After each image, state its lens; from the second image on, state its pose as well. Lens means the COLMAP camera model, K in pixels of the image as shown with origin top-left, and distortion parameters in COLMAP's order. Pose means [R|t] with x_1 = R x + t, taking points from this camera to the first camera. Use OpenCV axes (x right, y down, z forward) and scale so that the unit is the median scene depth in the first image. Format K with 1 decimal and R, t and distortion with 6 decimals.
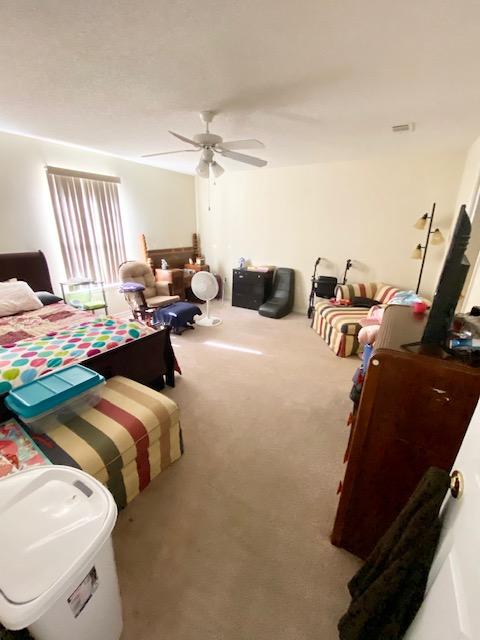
lens RADIAL K [[261.8, 0, 237.5], [0, 261.8, 321.8], [0, 0, 1]] dist [0.003360, -0.001604]
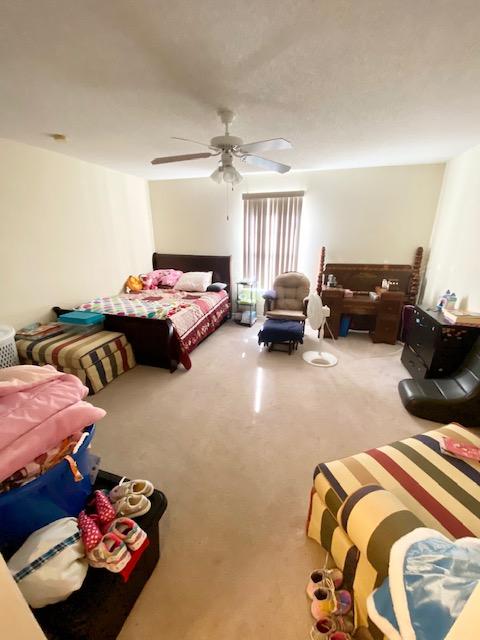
lens RADIAL K [[261.8, 0, 236.4], [0, 261.8, 323.9], [0, 0, 1]] dist [0.003360, -0.001604]
pose [[0.246453, 0.295012, -0.923163, 0.637832], [-0.326072, 0.922253, 0.207671, -0.218354], [0.912654, 0.249836, 0.323487, 0.618163]]
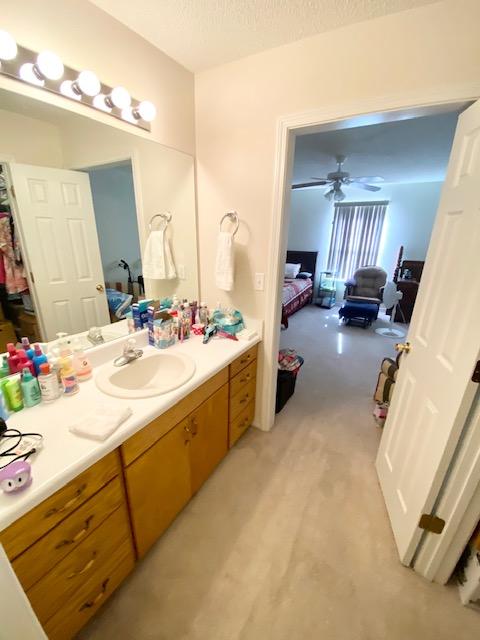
lens RADIAL K [[261.8, 0, 235.1], [0, 261.8, 318.4], [0, 0, 1]] dist [0.003360, -0.001604]
pose [[-0.000663, 0.289030, -0.957320, 1.011360], [-0.362908, 0.891985, 0.269555, -0.128376], [0.931825, 0.347598, 0.104300, 0.418793]]
